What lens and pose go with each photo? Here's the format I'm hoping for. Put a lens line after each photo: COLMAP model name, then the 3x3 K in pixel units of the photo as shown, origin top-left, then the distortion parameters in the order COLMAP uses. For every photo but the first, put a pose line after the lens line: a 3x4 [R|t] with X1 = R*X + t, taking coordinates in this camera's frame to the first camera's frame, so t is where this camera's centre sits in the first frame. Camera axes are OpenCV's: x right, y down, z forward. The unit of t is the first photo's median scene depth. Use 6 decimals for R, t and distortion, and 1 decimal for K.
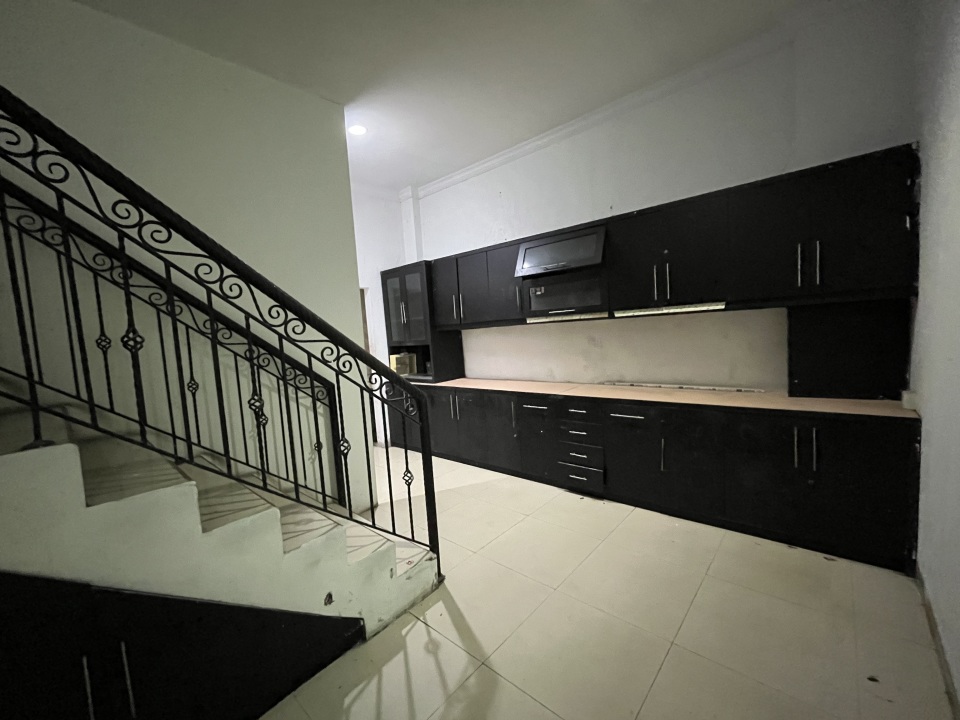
lens RADIAL K [[391.8, 0, 482.0], [0, 391.8, 361.1], [0, 0, 1]] dist [-0.000362, 0.000197]
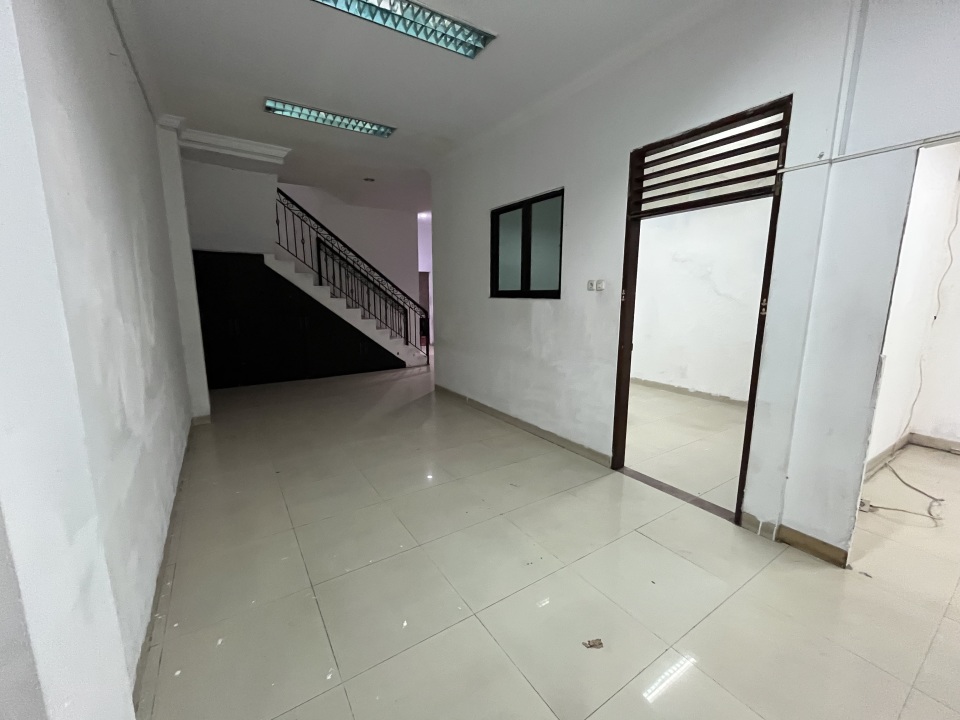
lens RADIAL K [[391.8, 0, 477.5], [0, 391.8, 360.6], [0, 0, 1]] dist [-0.000362, 0.000197]
pose [[0.961593, 0.111483, -0.250820, 1.554946], [-0.088716, 0.990989, 0.100347, 0.154066], [0.259747, -0.074241, 0.962819, -2.969262]]
